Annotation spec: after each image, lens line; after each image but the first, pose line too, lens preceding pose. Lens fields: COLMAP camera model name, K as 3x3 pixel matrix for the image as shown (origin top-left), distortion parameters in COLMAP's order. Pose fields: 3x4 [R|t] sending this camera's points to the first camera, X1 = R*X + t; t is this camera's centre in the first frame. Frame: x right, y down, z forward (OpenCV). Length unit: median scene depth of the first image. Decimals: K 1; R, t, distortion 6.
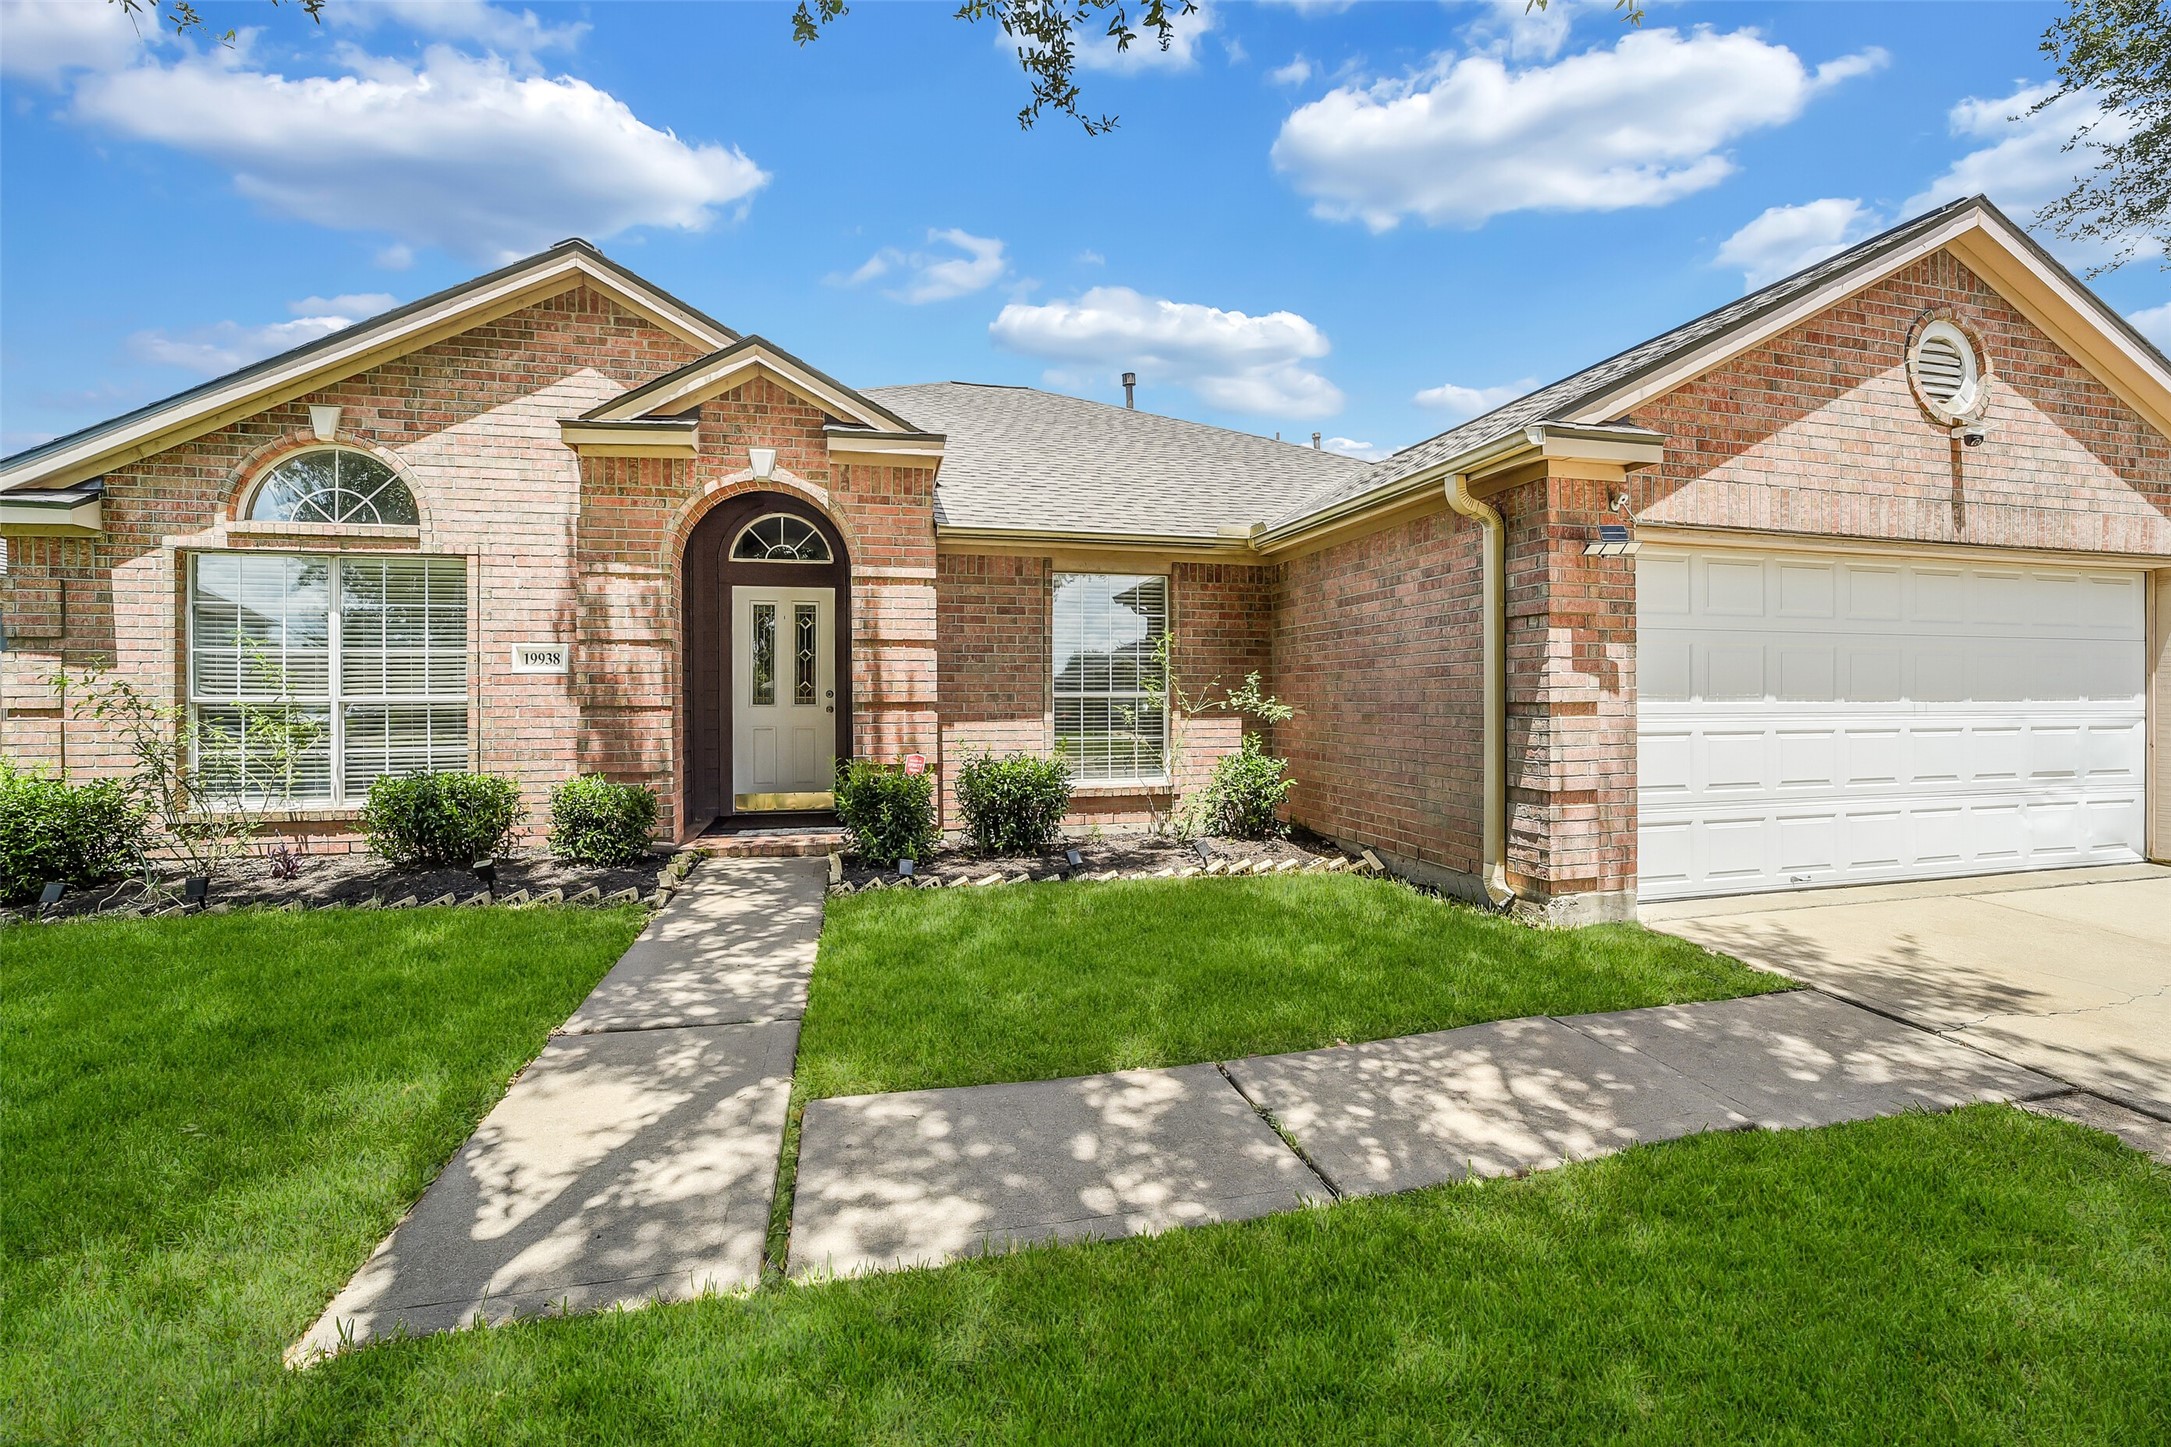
lens RADIAL K [[877.5, 0, 1083.3], [0, 877.5, 694.8], [0, 0, 1]] dist [-0.041193, 0.011874]
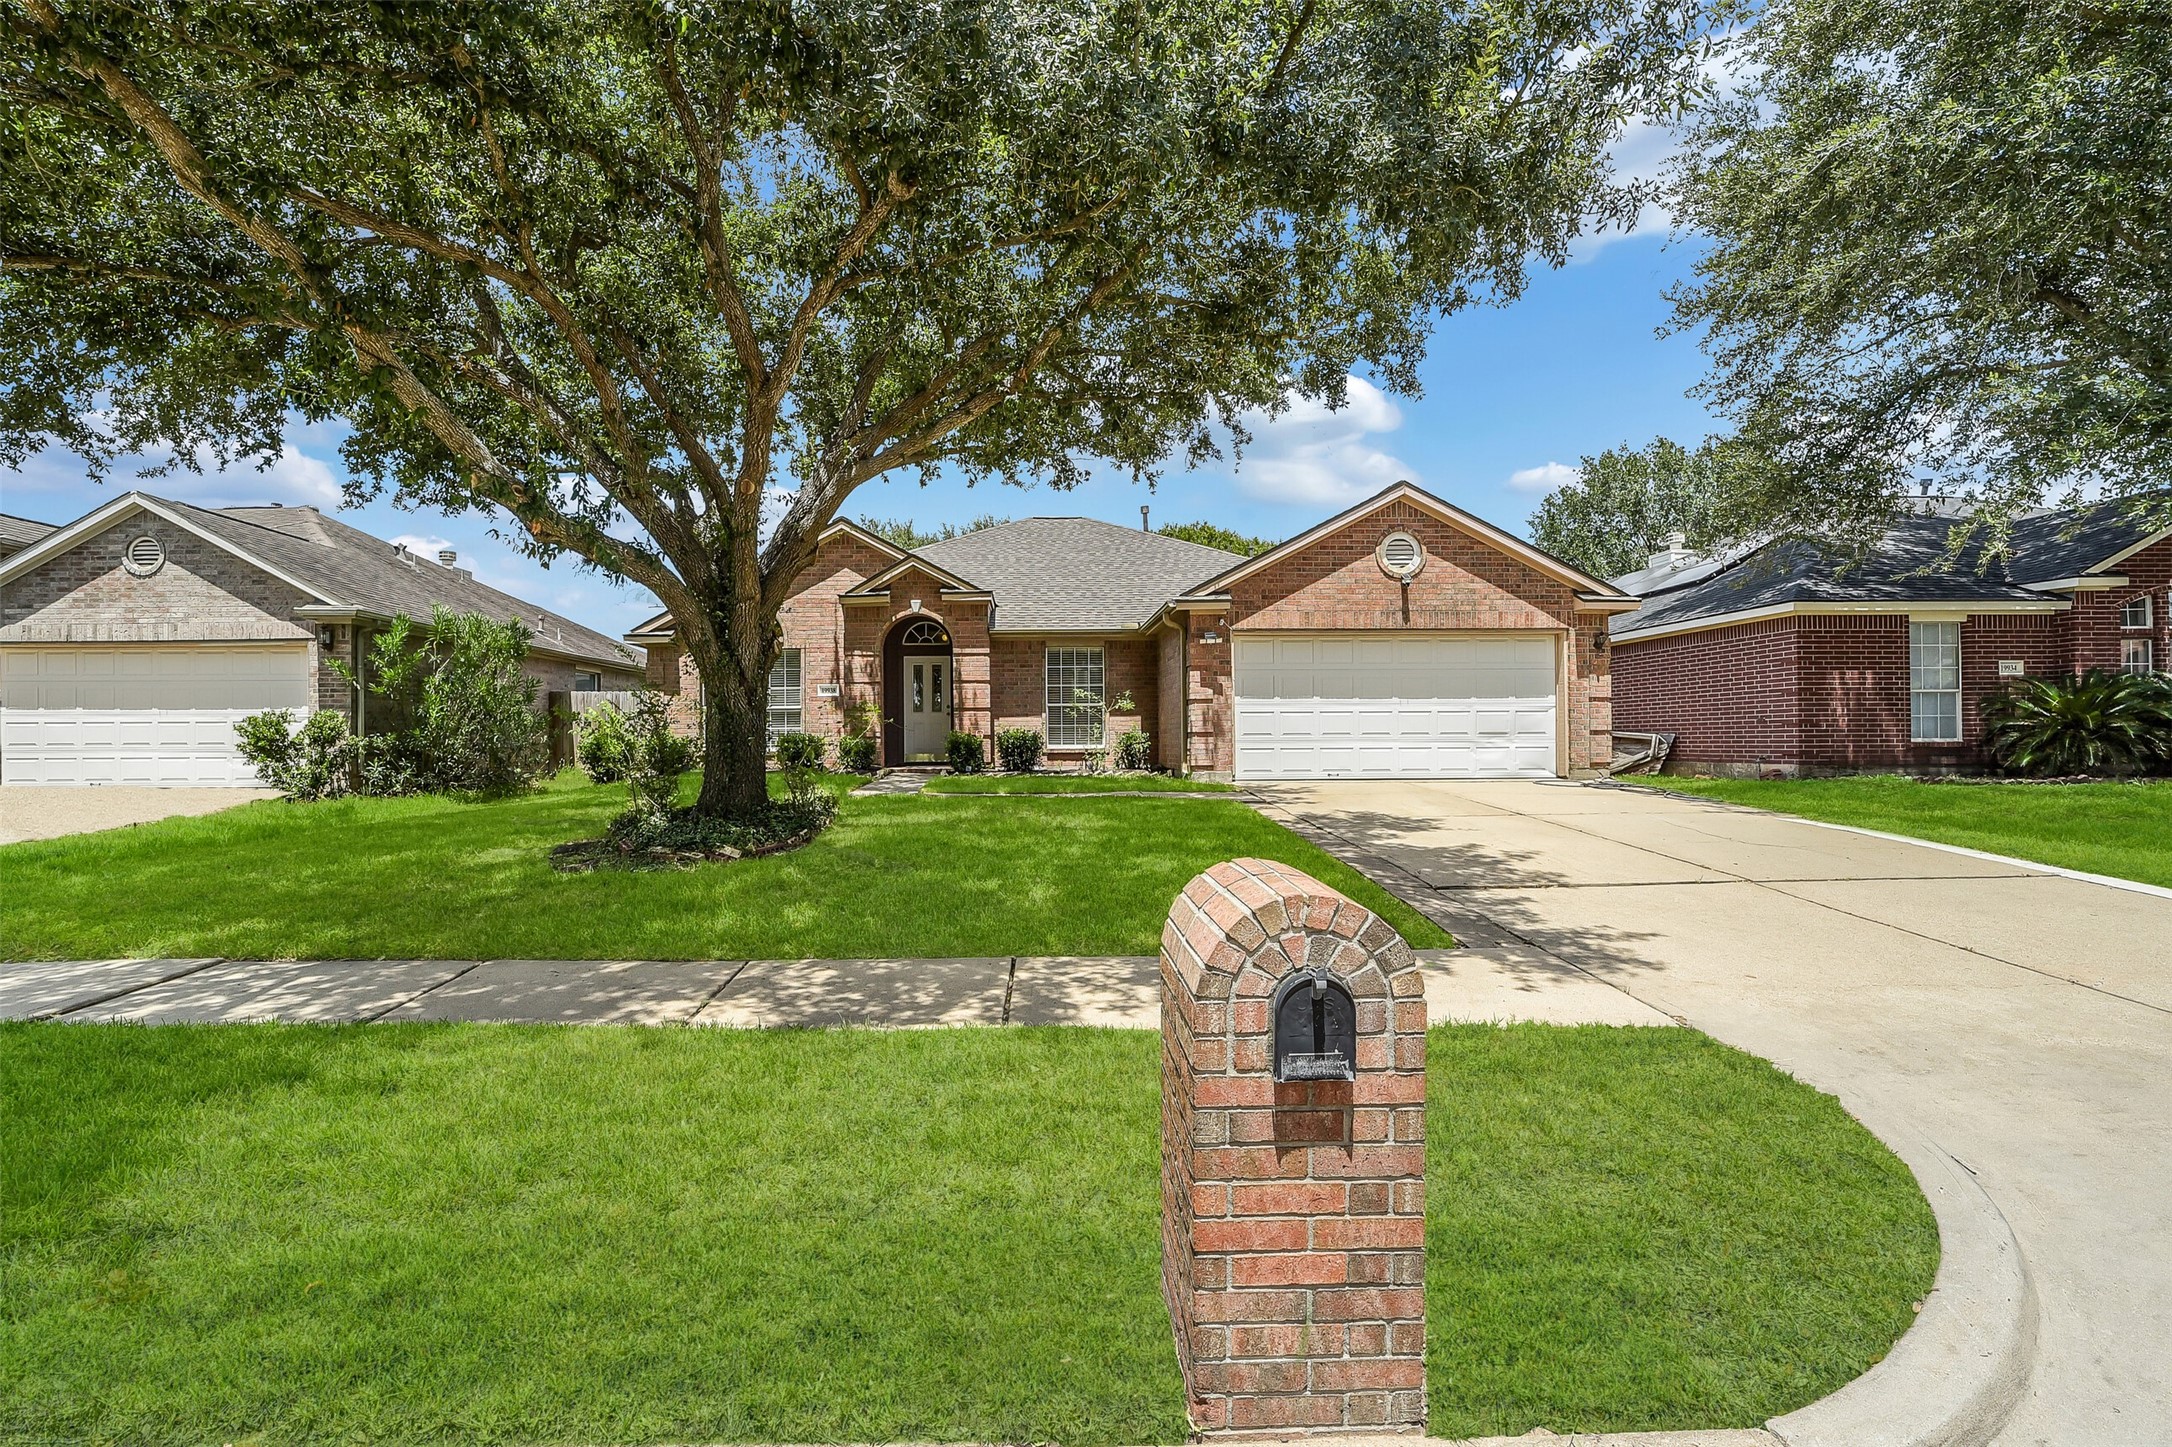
lens RADIAL K [[861.5, 0, 1083.1], [0, 861.5, 719.9], [0, 0, 1]] dist [-0.034855, 0.008513]
pose [[0.983773, -0.009815, -0.179149, 0.519838], [0.006872, 0.999831, -0.017041, 0.088677], [0.179286, 0.015534, 0.983674, -1.269919]]
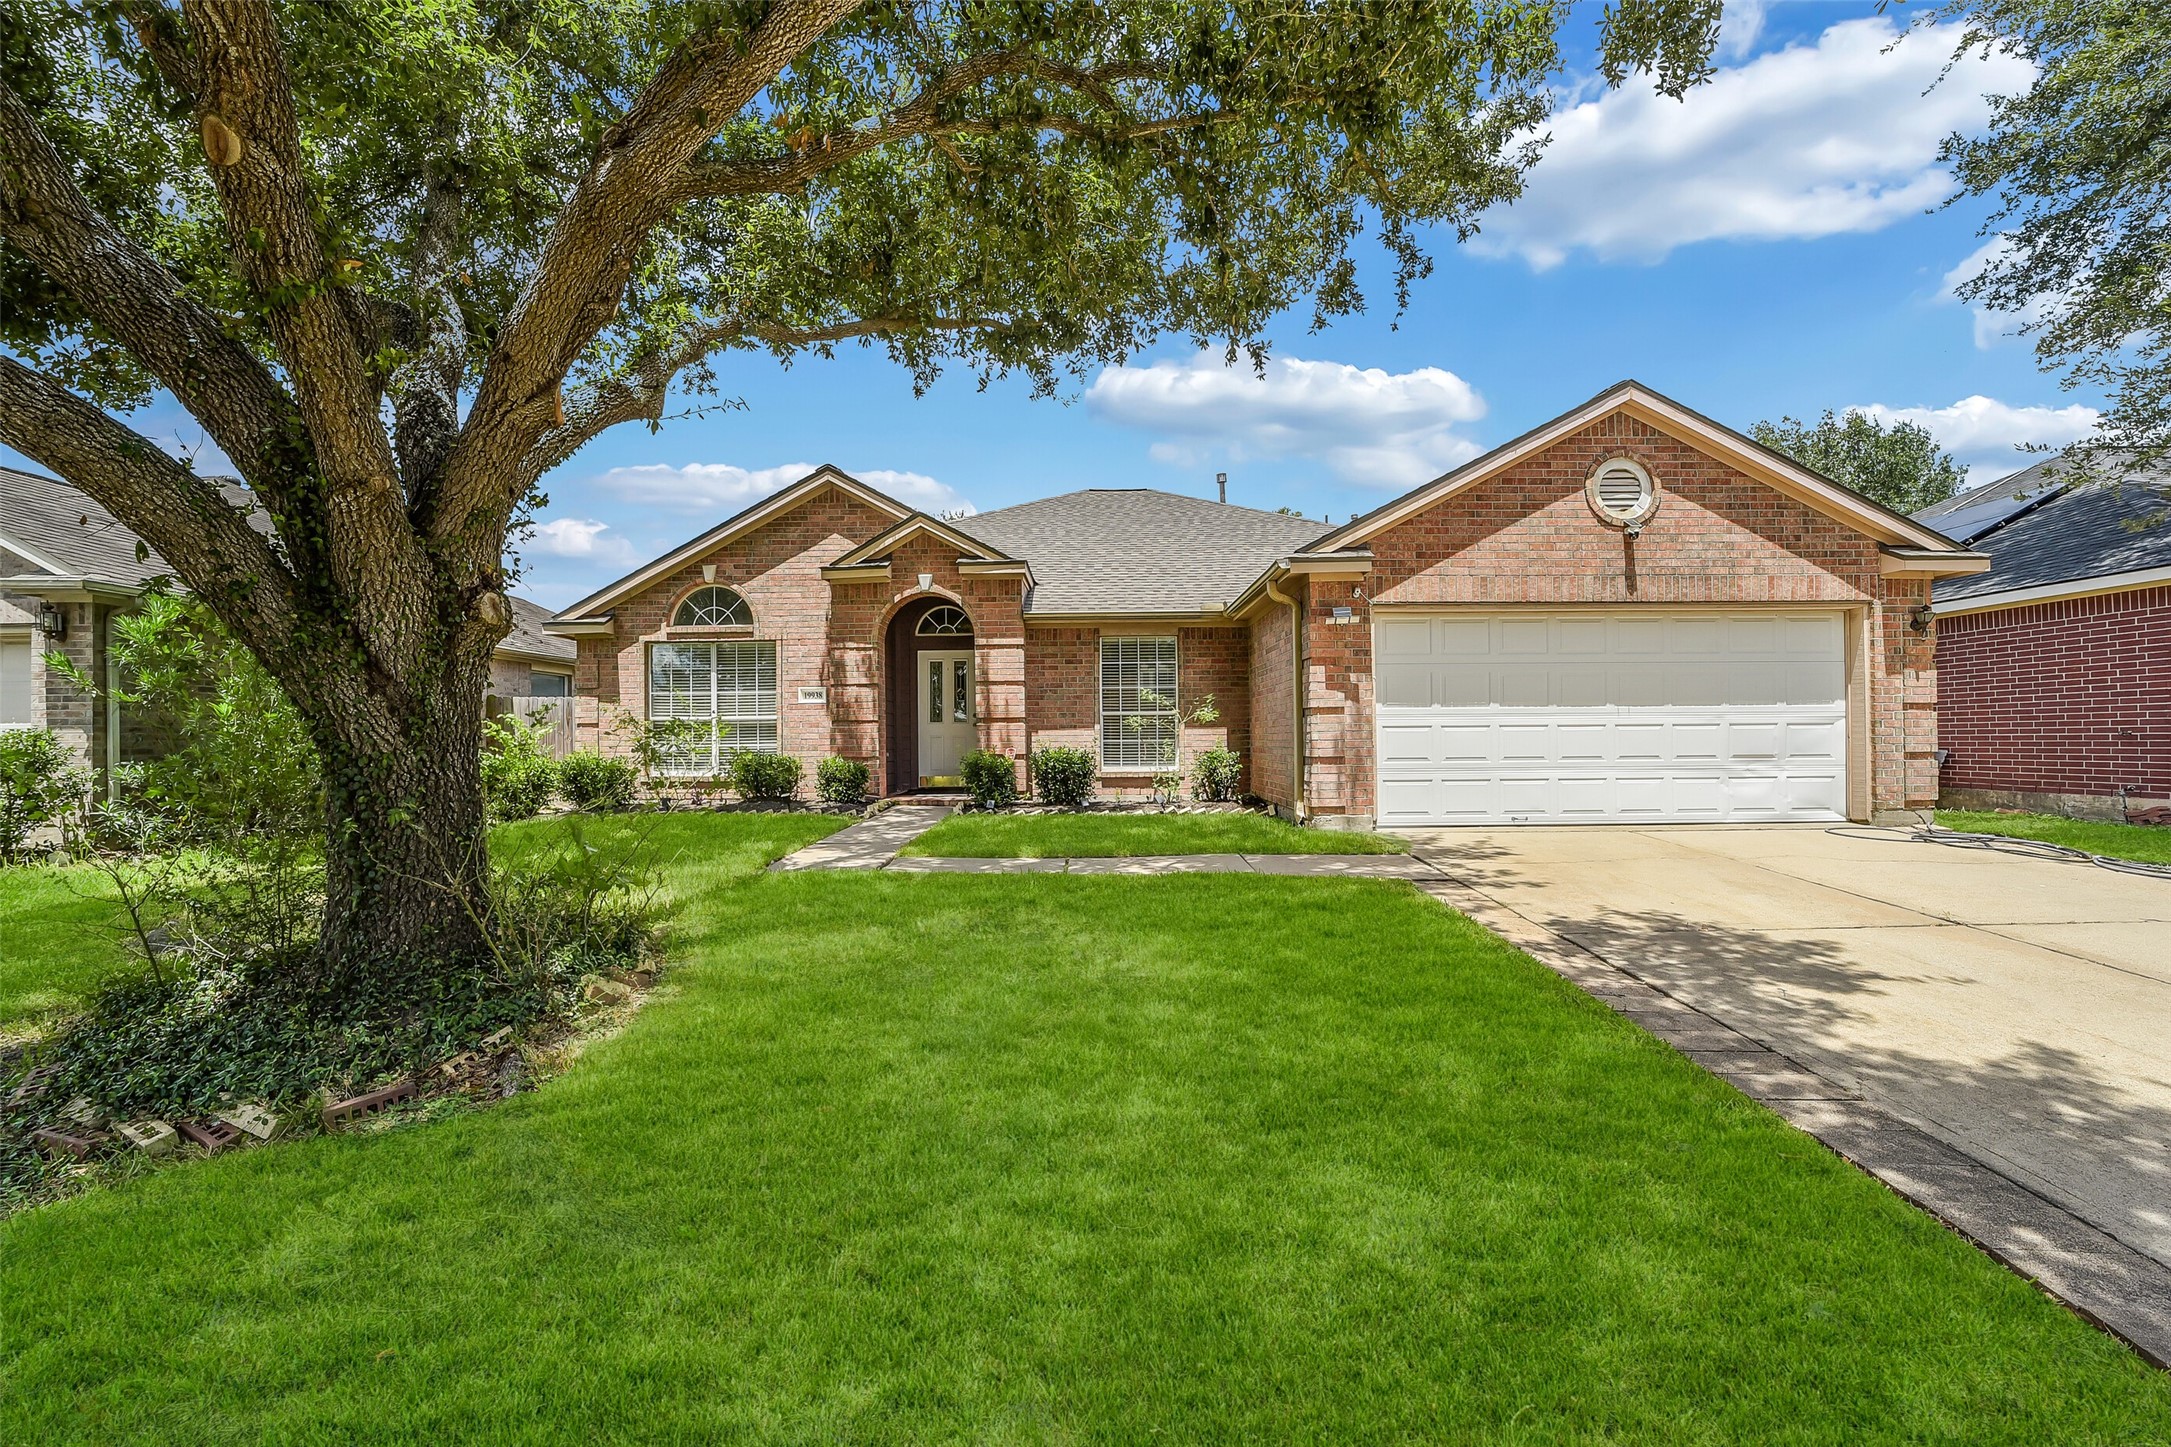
lens RADIAL K [[861.1, 0, 1082.6], [0, 861.1, 719.9], [0, 0, 1]] dist [-0.034855, 0.008513]
pose [[0.967729, -0.010458, -0.251775, 0.398962], [0.005815, 0.999799, -0.019179, 0.050585], [0.251925, 0.017096, 0.967596, -0.637234]]
